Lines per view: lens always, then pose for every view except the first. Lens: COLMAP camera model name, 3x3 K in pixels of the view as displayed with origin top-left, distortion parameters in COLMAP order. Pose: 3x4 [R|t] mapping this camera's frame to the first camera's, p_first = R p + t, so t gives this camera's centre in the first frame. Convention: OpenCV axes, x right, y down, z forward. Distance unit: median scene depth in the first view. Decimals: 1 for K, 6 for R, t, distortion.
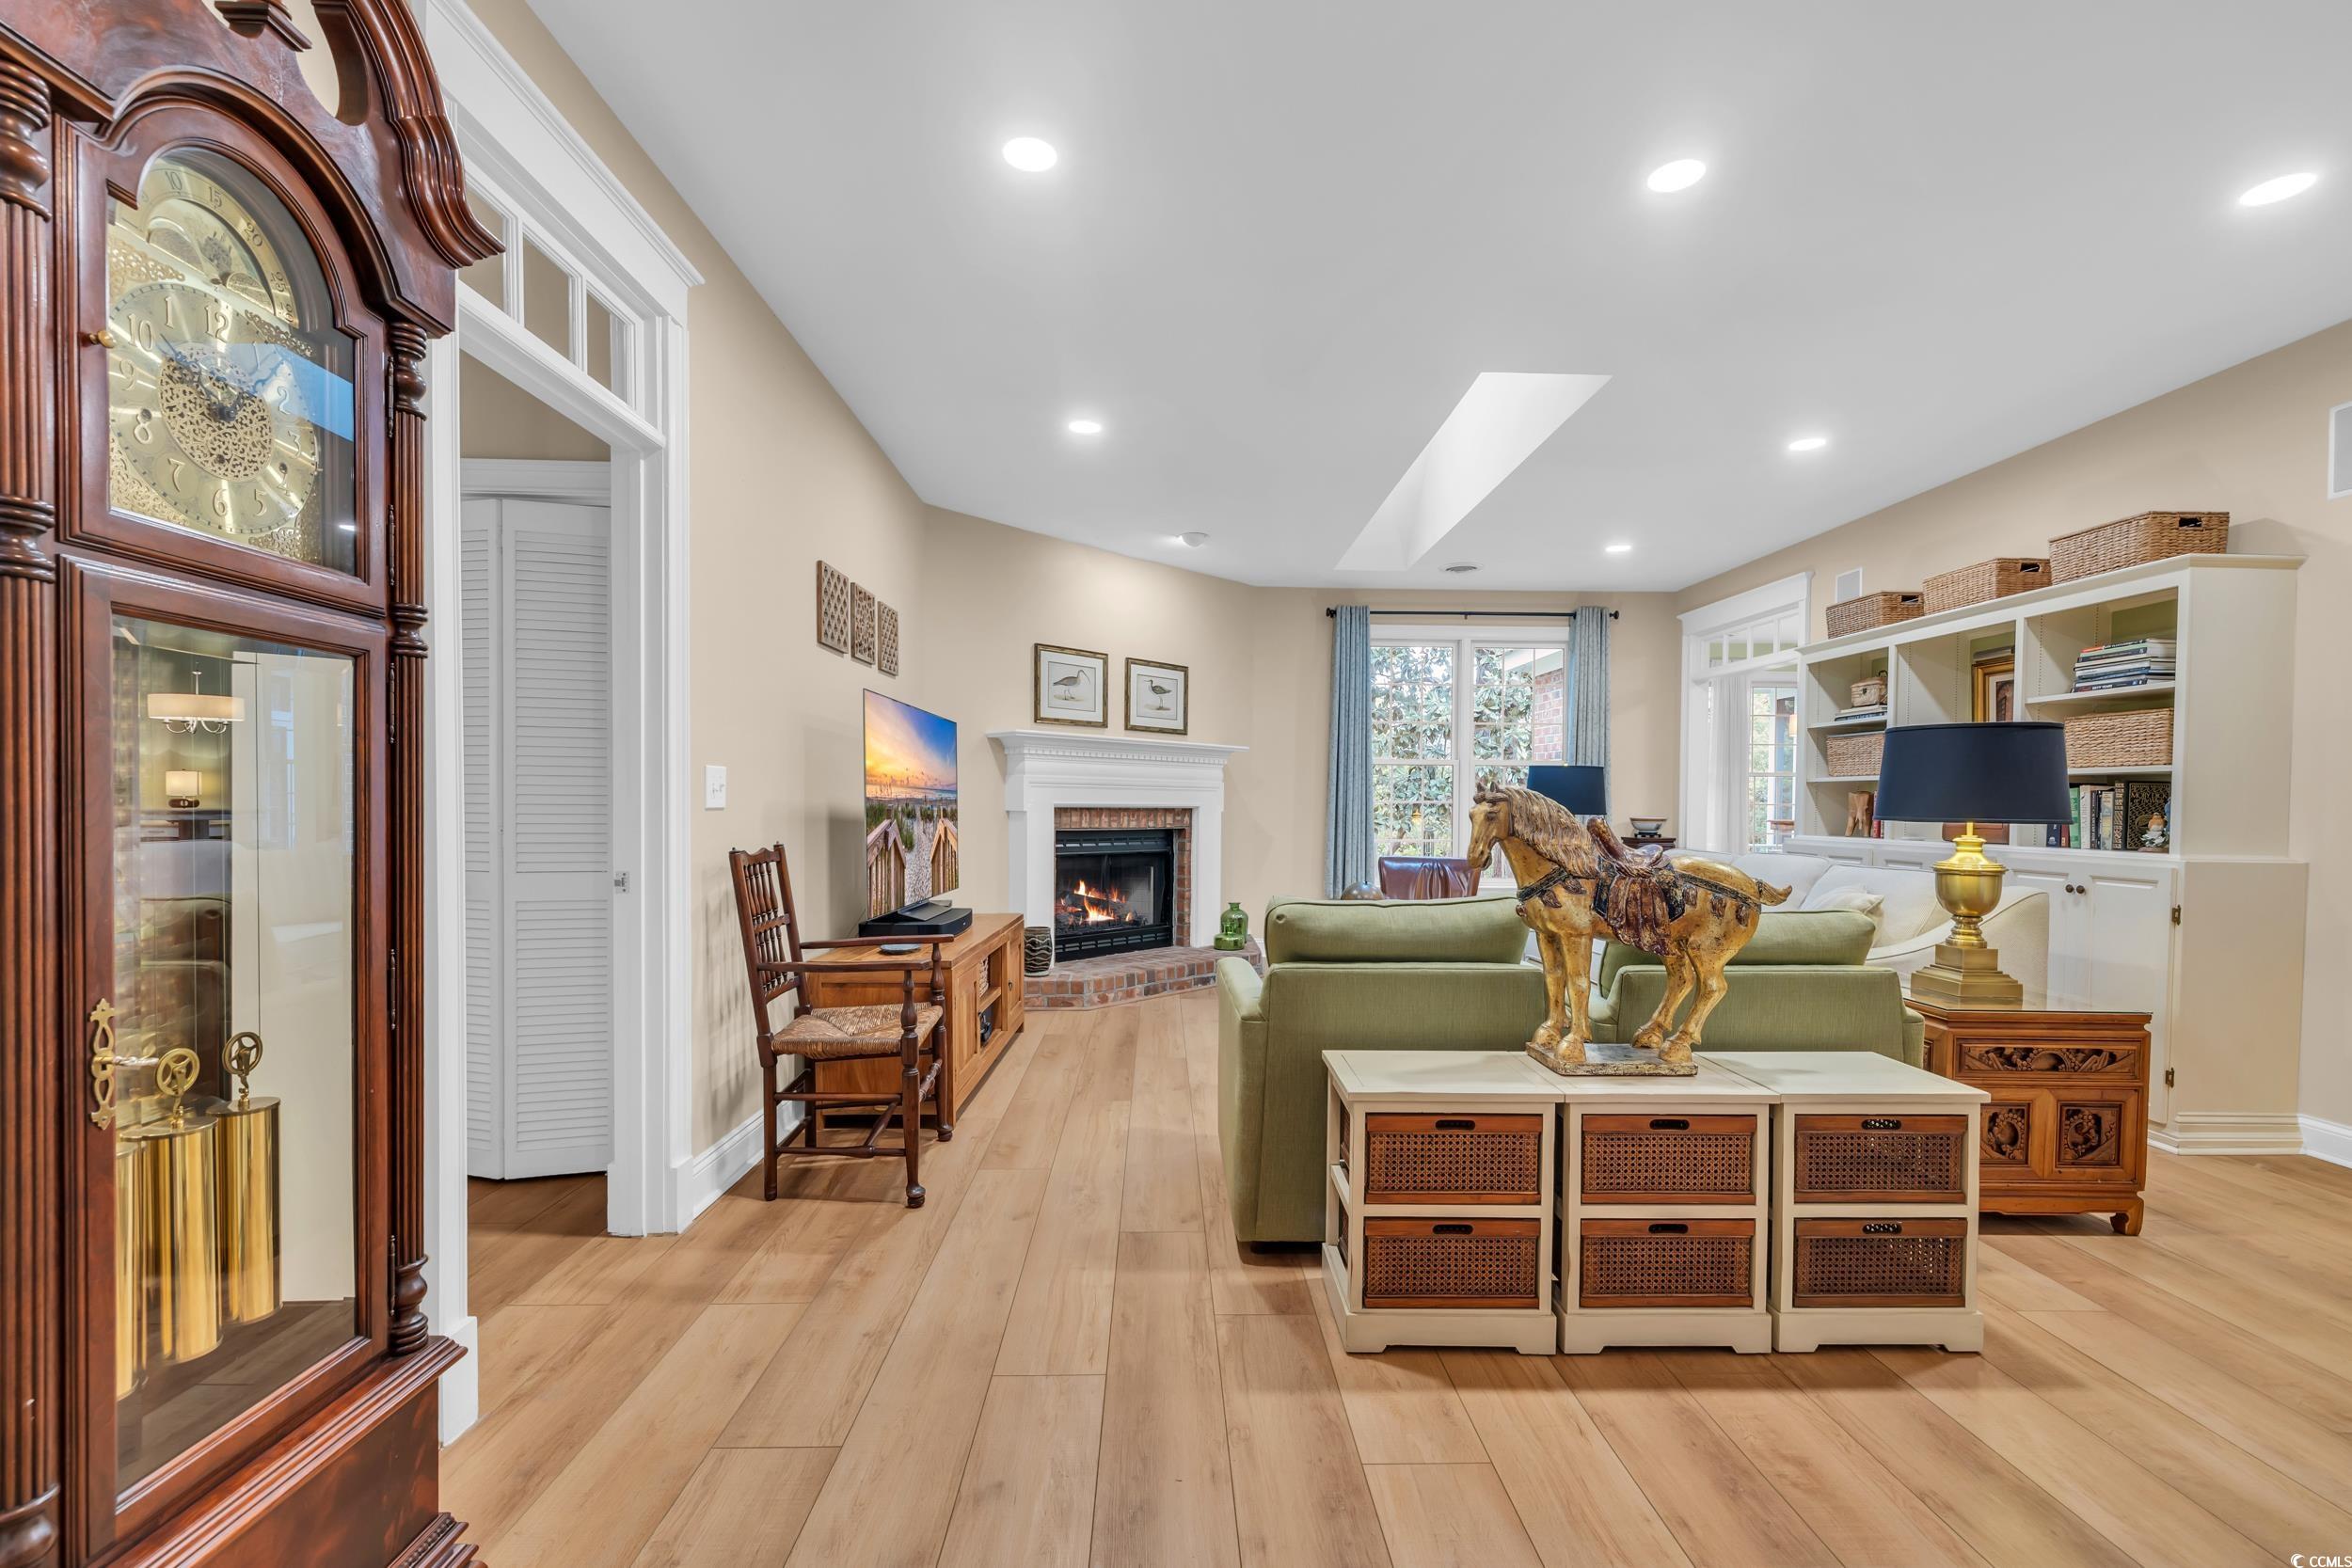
lens RADIAL K [[1003.5, 0, 1181.3], [0, 1003.5, 819.6], [0, 0, 1]] dist [-0.000742, -0.000026]
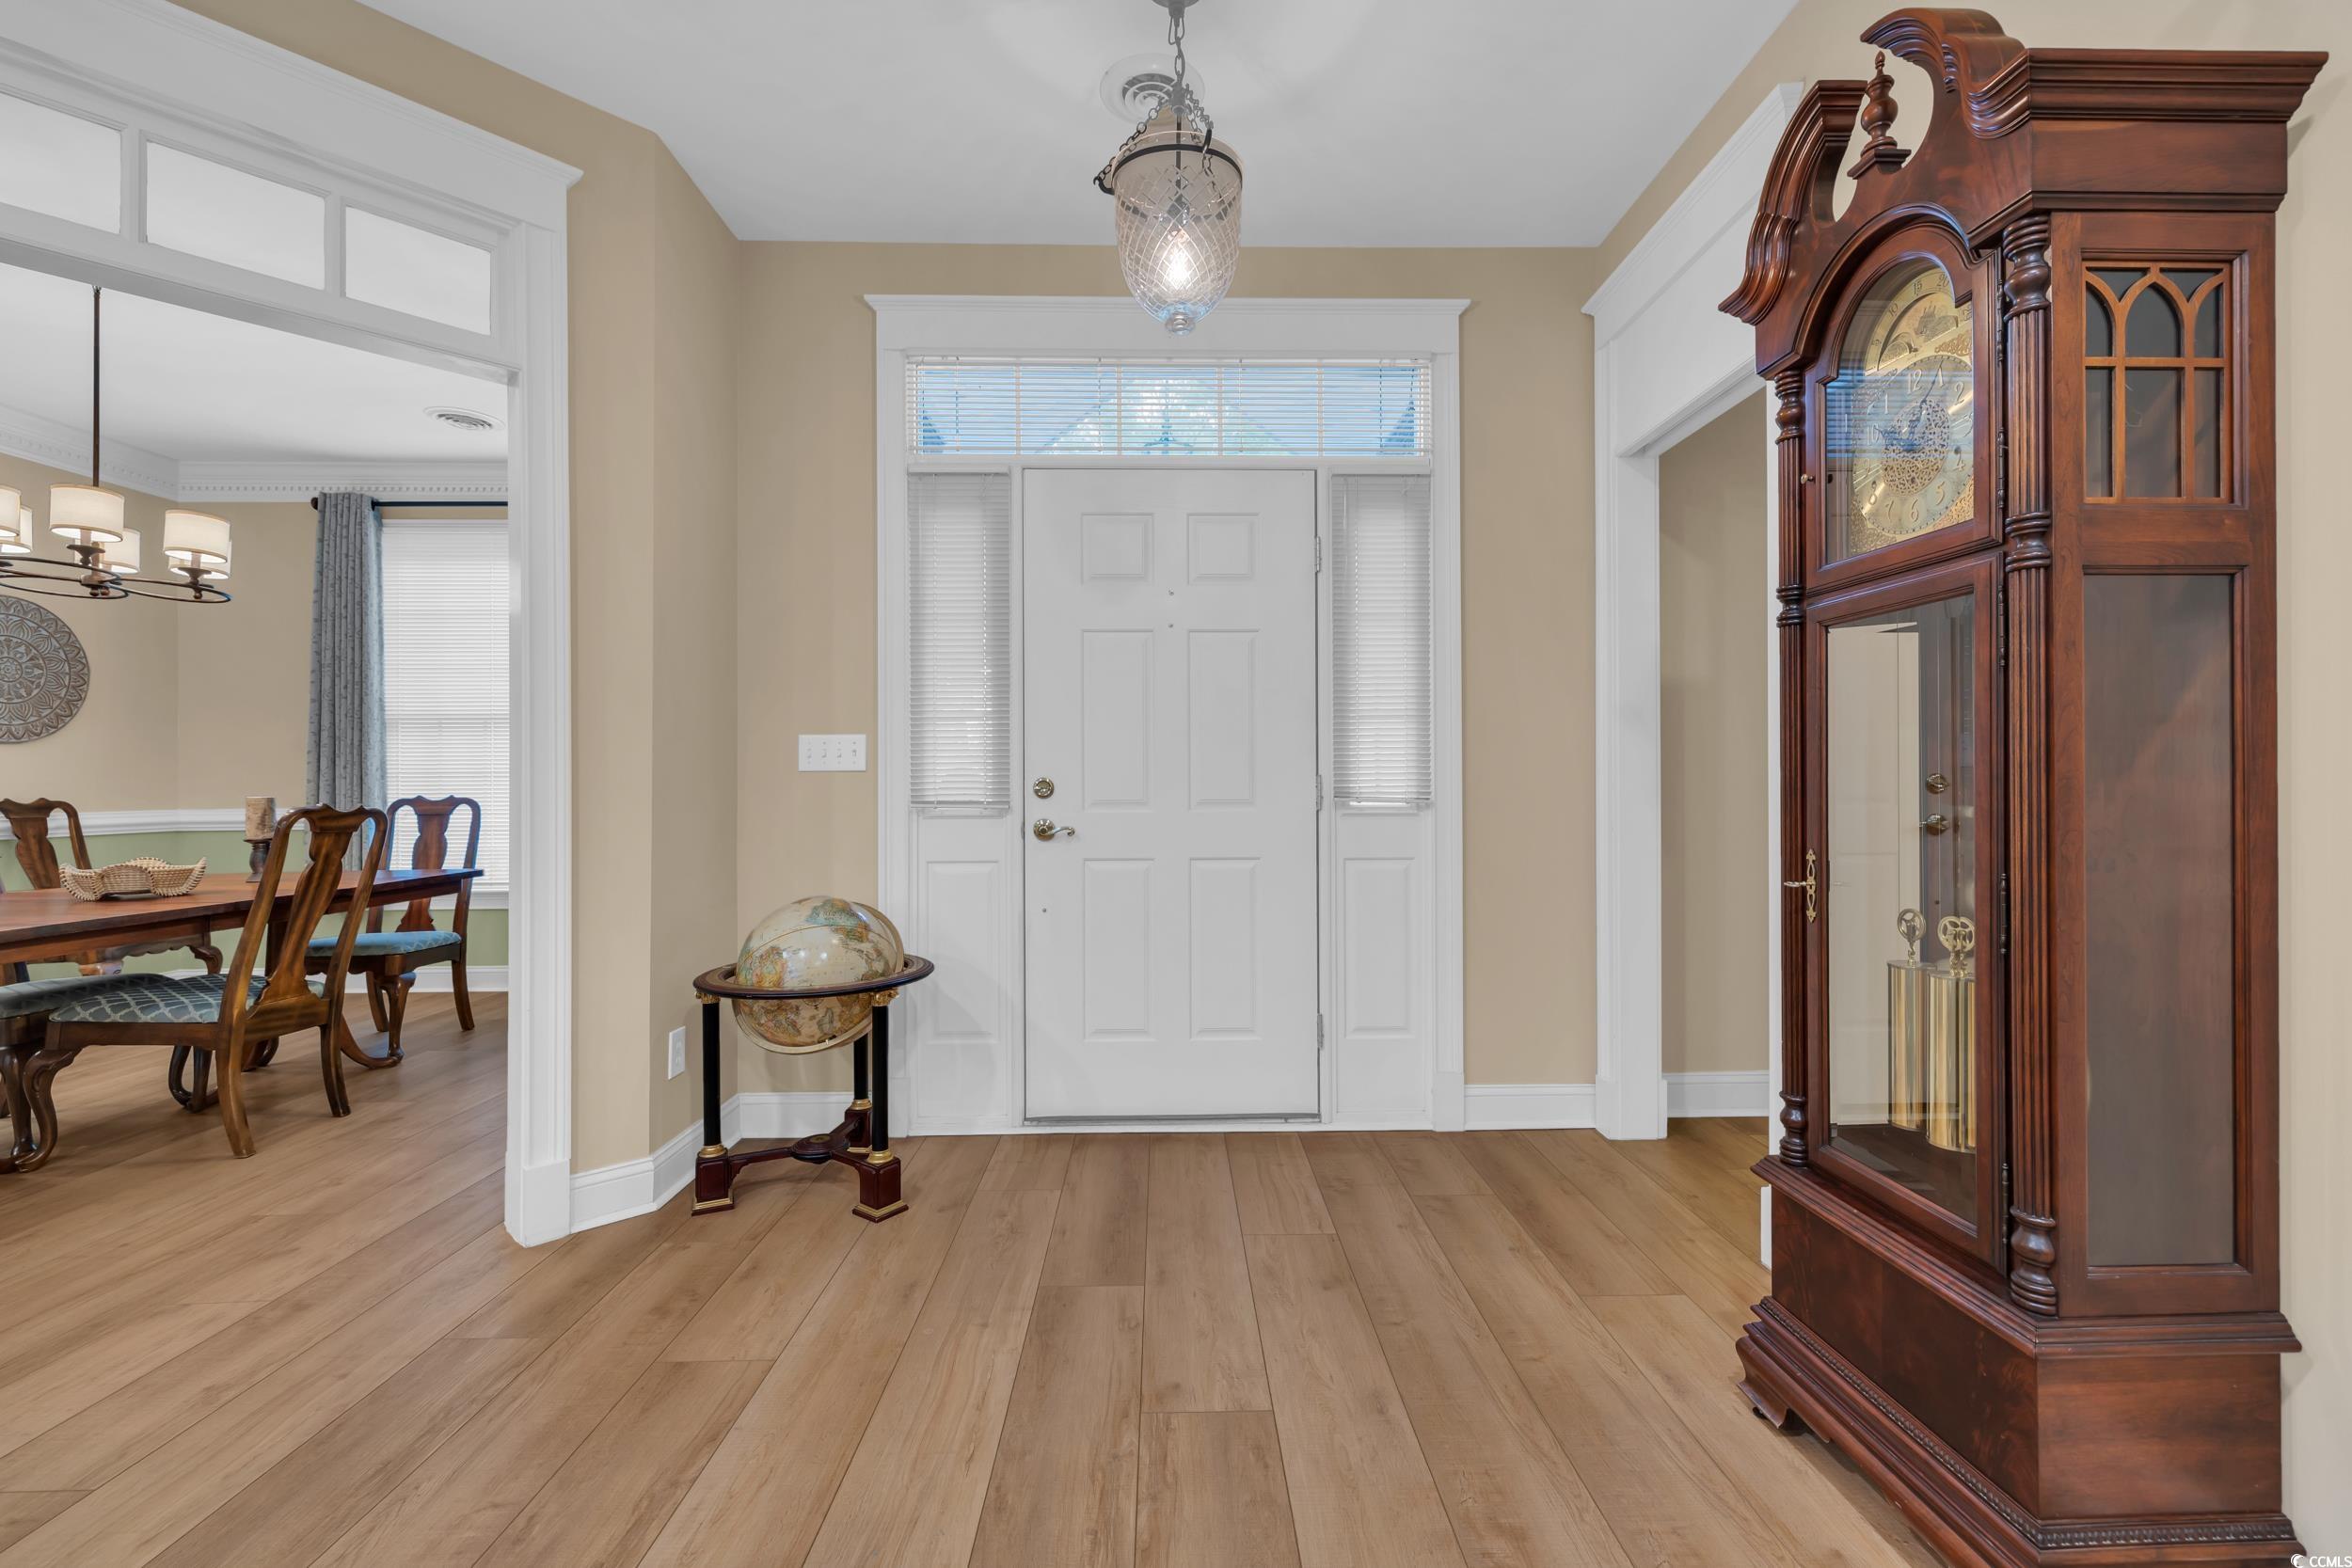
lens RADIAL K [[980.3, 0, 1186.3], [0, 980.3, 780.4], [0, 0, 1]] dist [0.000404, -0.000276]
pose [[-0.999984, -0.003521, -0.004426, 0.006336], [-0.003593, 0.999858, 0.016448, 0.006332], [0.004367, 0.016464, -0.999855, 0.507257]]
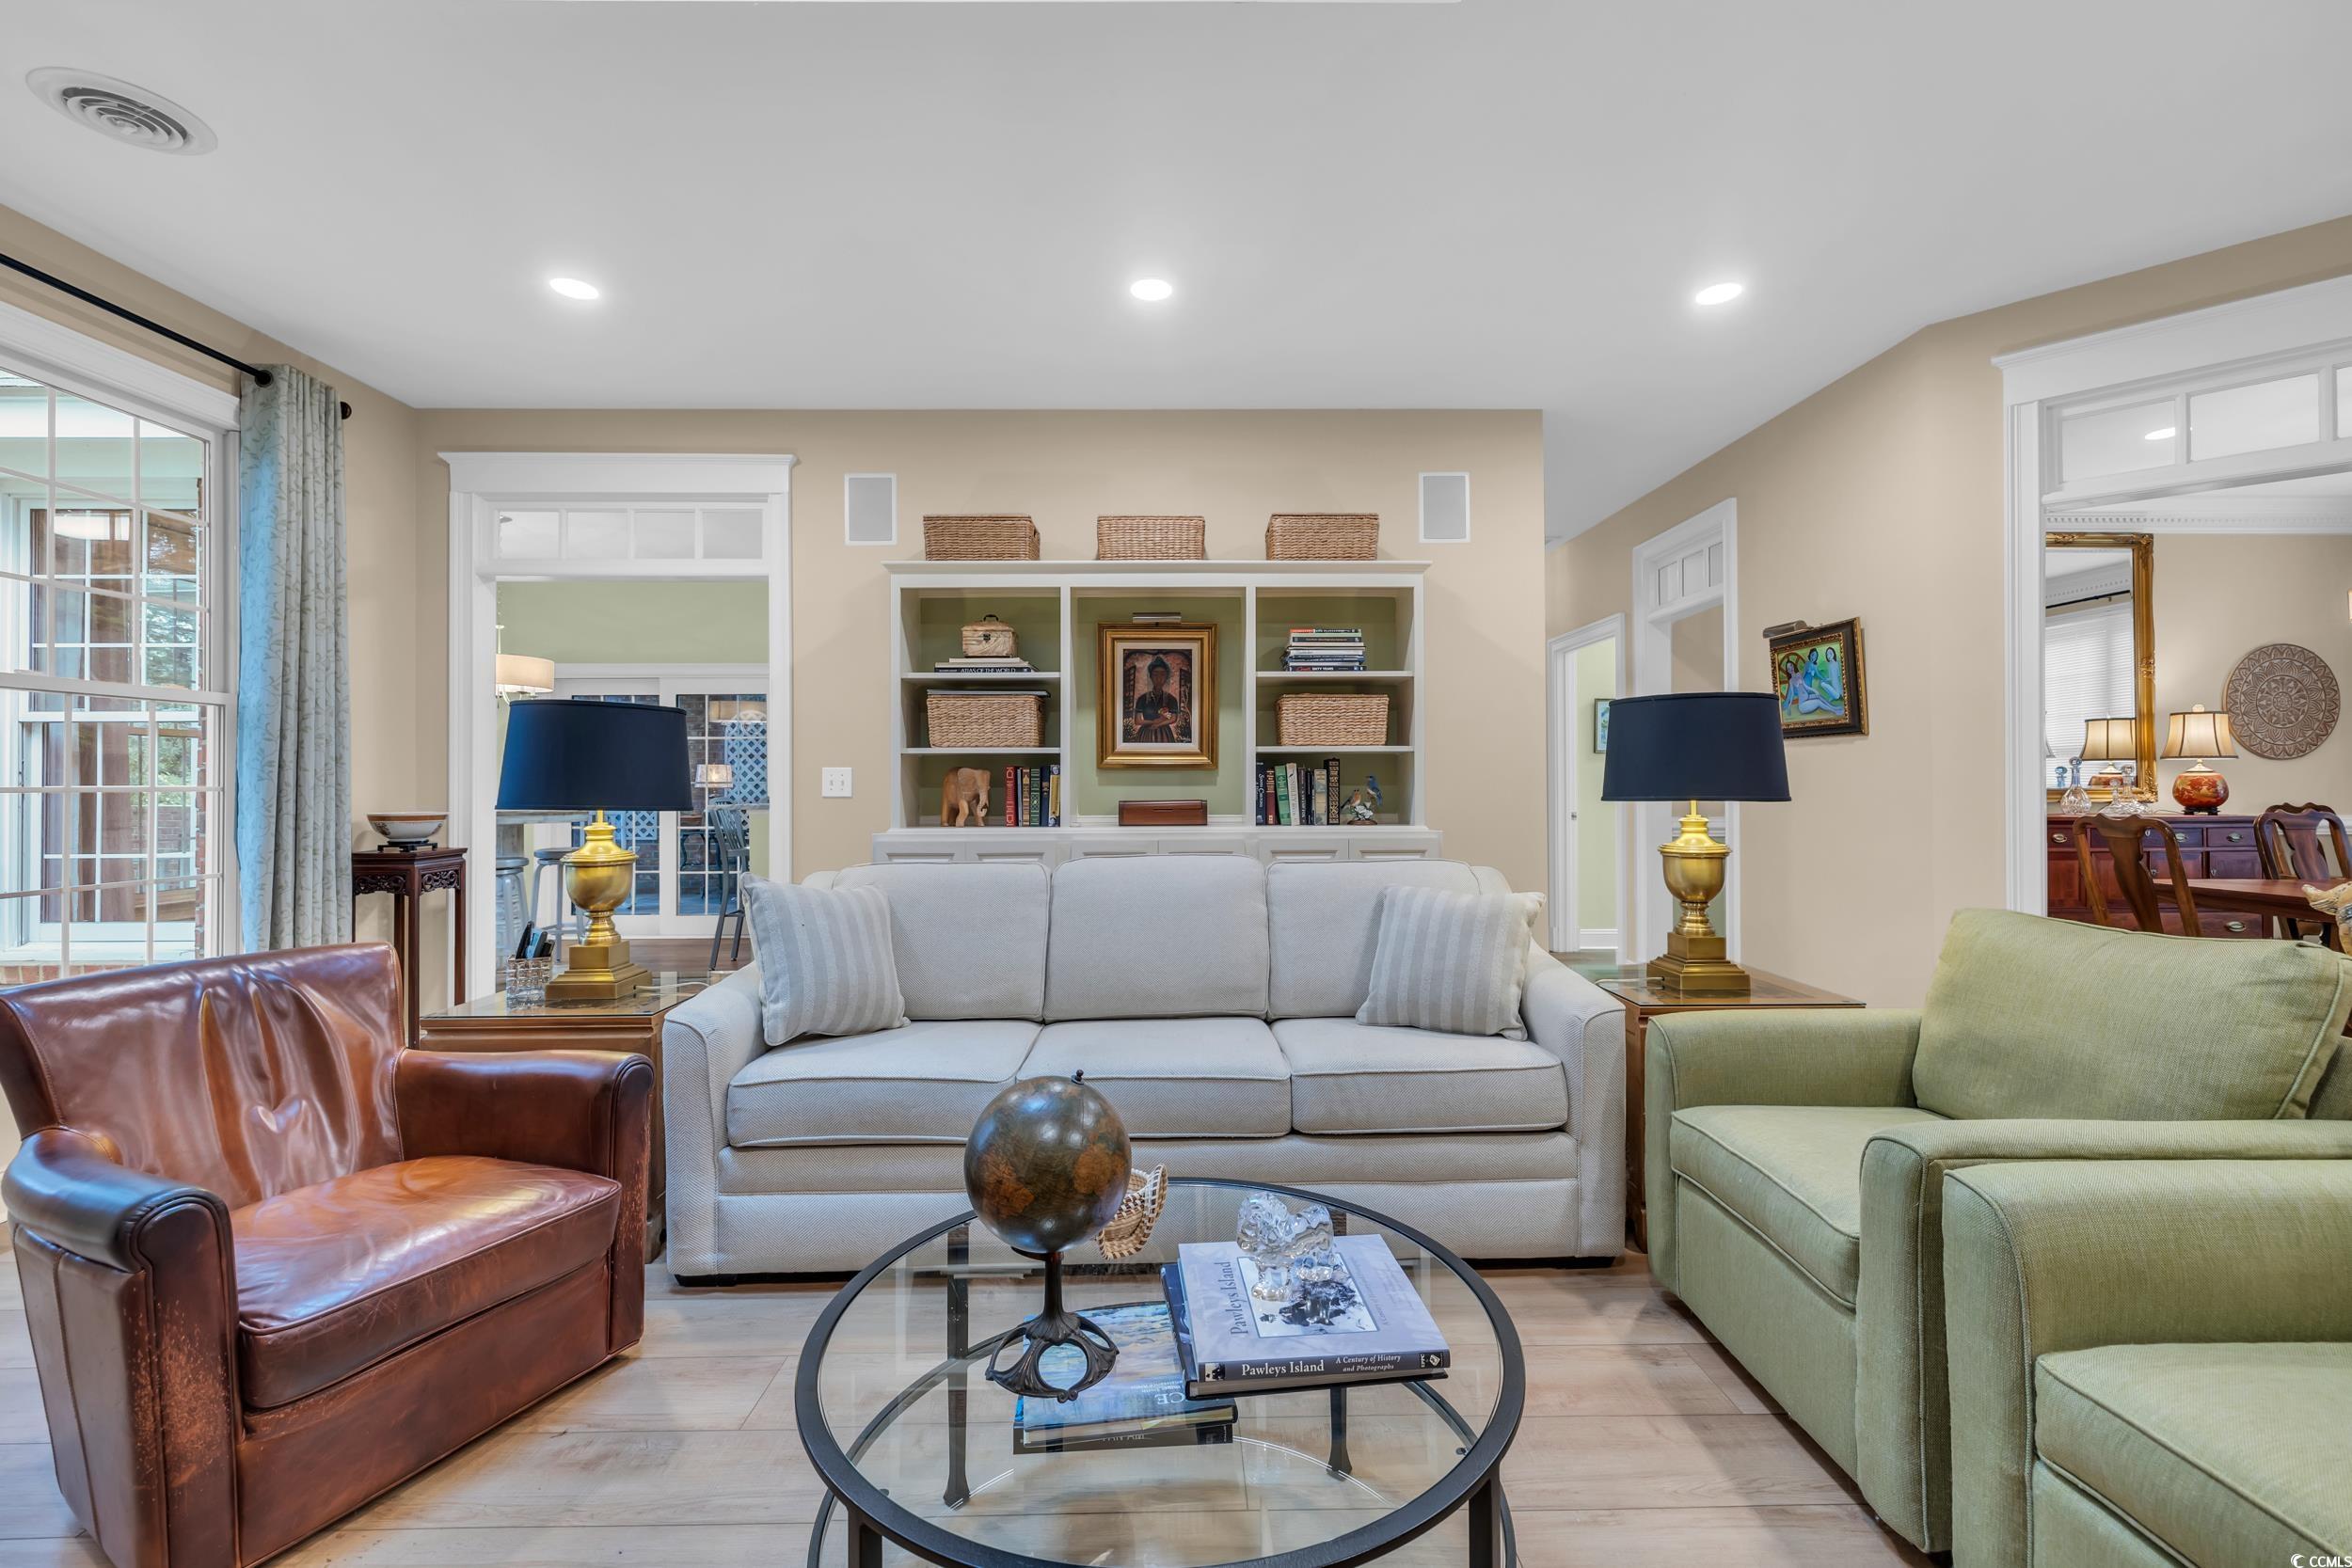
lens RADIAL K [[987.4, 0, 1187.8], [0, 987.4, 776.5], [0, 0, 1]] dist [-0.001628, 0.000190]
pose [[0.007275, -0.000685, 0.999973, -0.082416], [0.022988, 0.999736, 0.000518, -0.018630], [-0.999709, 0.022984, 0.007289, 0.874495]]
